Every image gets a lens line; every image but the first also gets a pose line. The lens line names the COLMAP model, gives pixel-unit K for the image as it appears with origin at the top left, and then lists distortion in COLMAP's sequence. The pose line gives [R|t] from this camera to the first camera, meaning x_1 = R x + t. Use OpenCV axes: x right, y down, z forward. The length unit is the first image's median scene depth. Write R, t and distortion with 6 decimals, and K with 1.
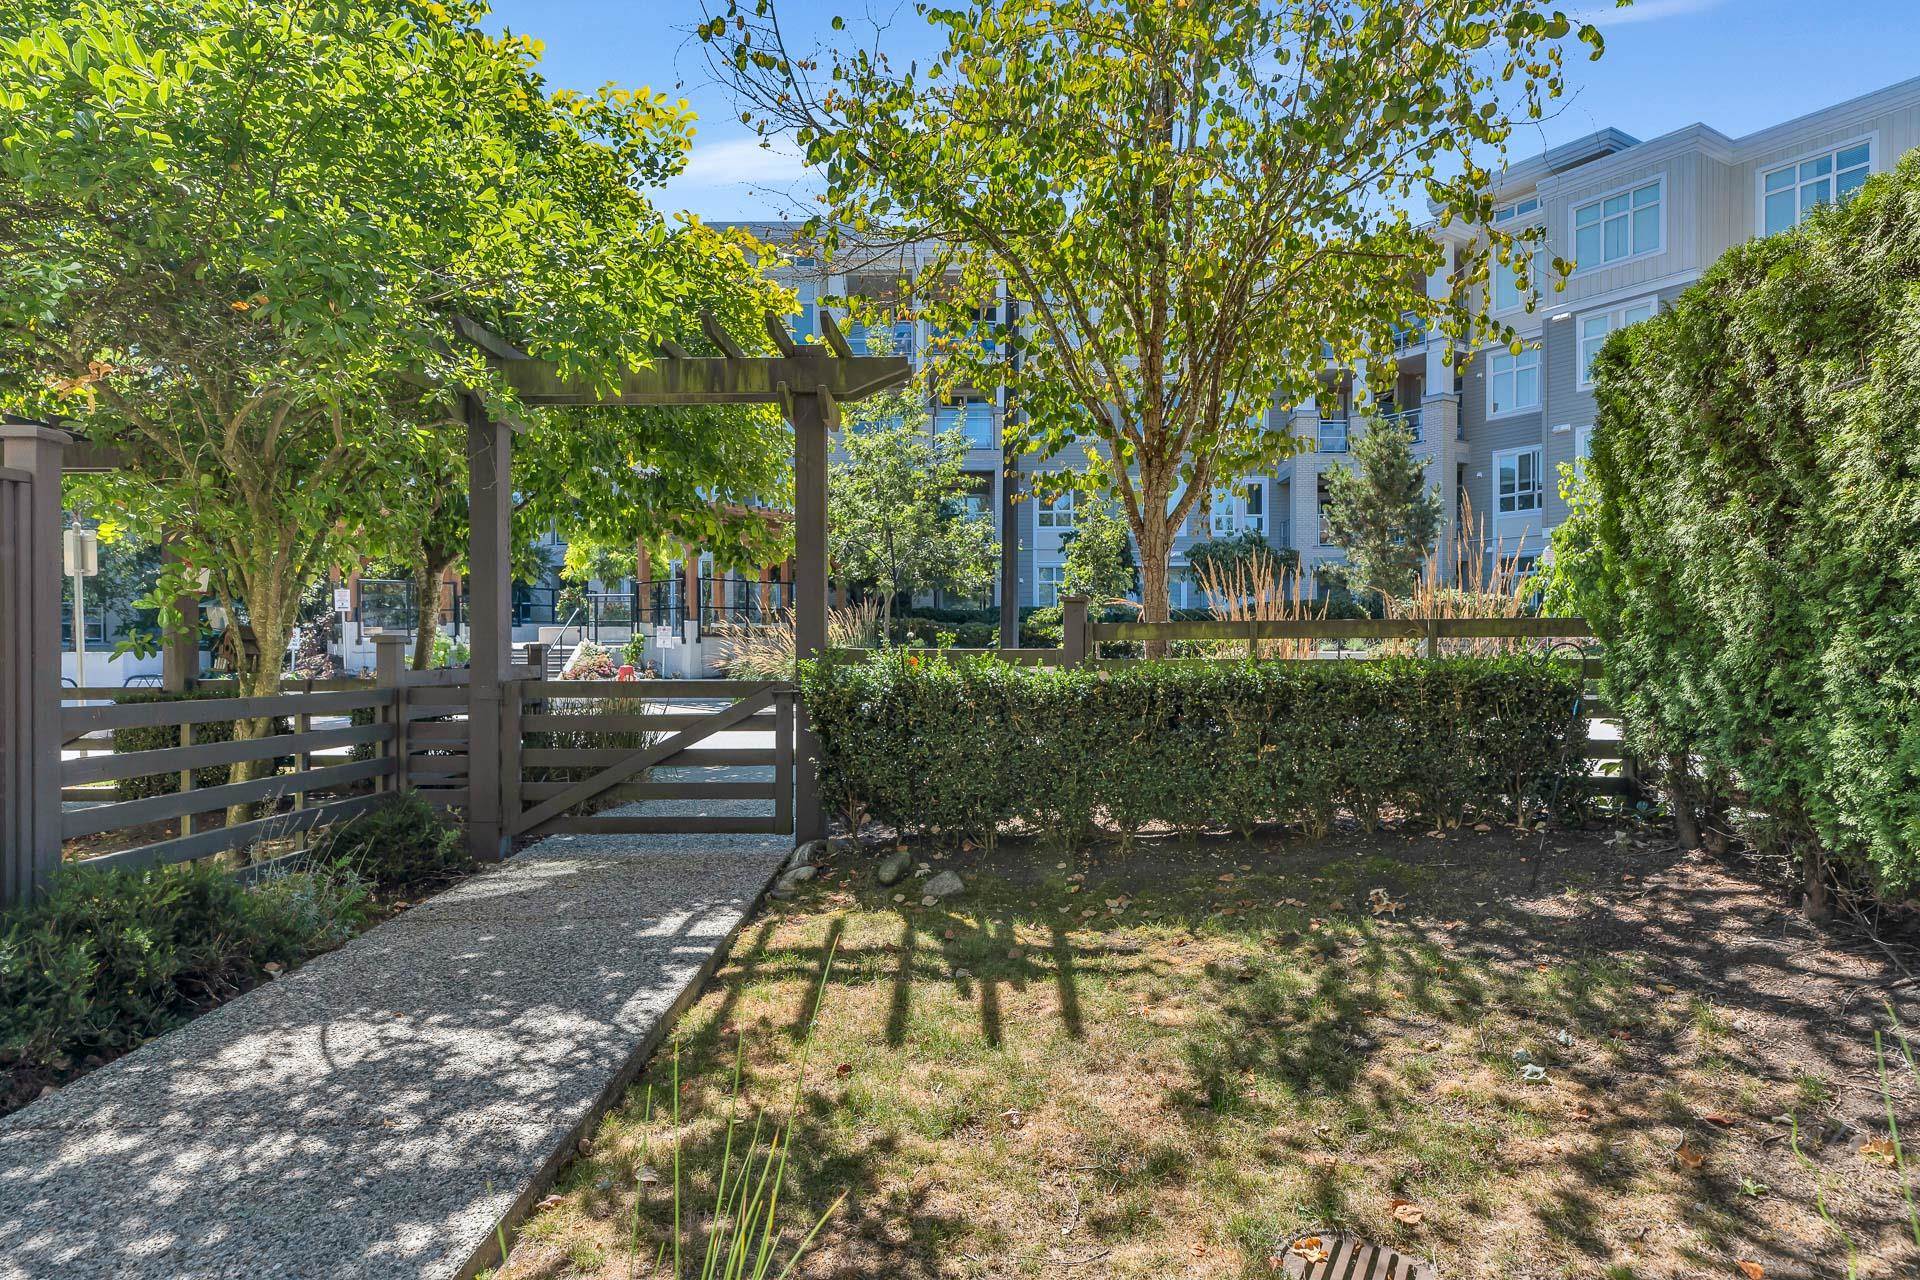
lens RADIAL K [[1070.1, 0, 959.3], [0, 1070.1, 660.3], [0, 0, 1]] dist [0.001387, 0.000072]
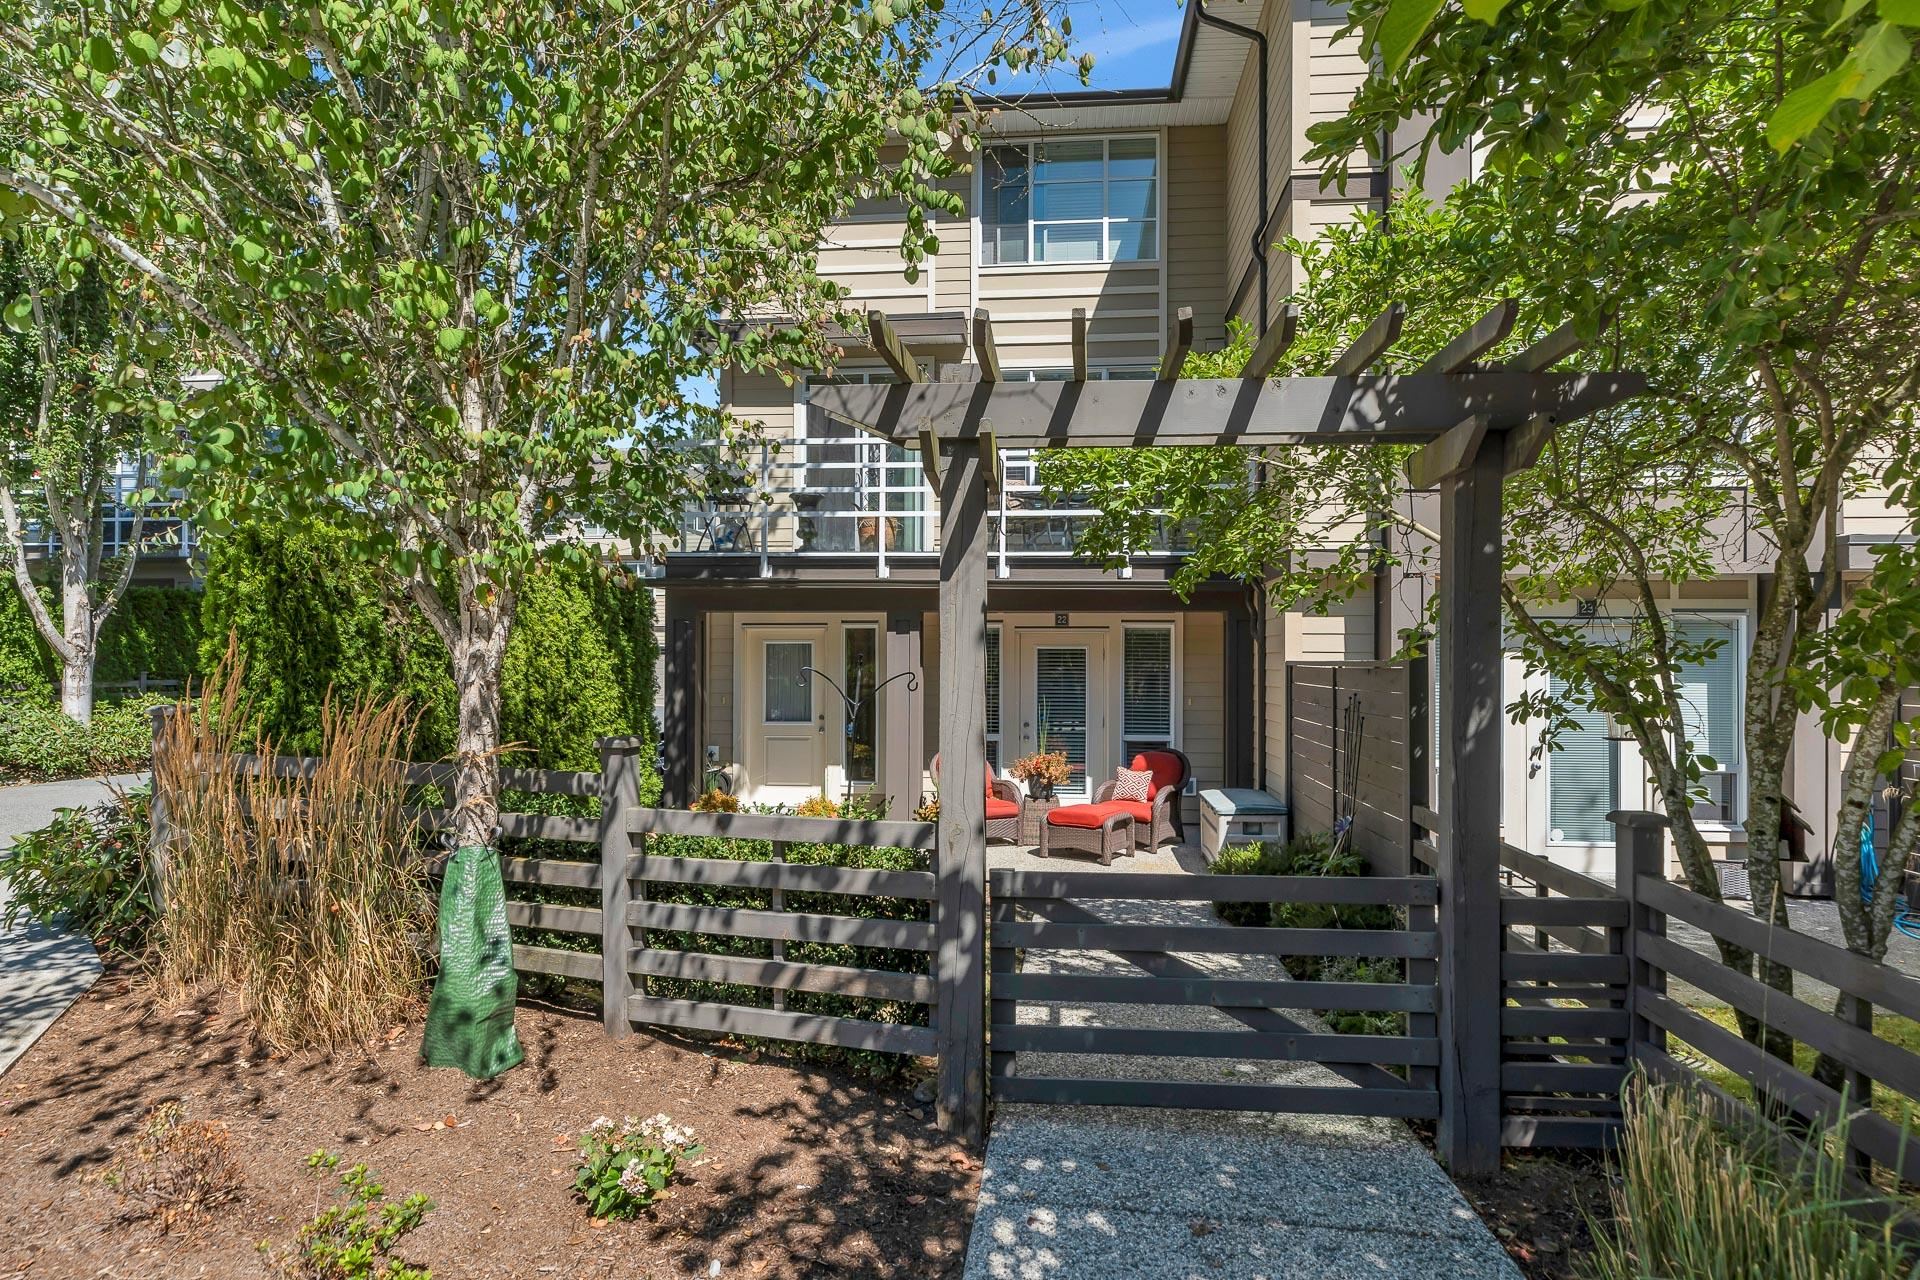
lens RADIAL K [[1070.1, 0, 959.3], [0, 1070.1, 660.3], [0, 0, 1]] dist [0.001387, 0.000072]
pose [[-0.995541, -0.001164, 0.094319, -0.378078], [-0.001016, 0.999998, 0.001618, -0.202341], [-0.094321, 0.001515, -0.995541, 3.123963]]
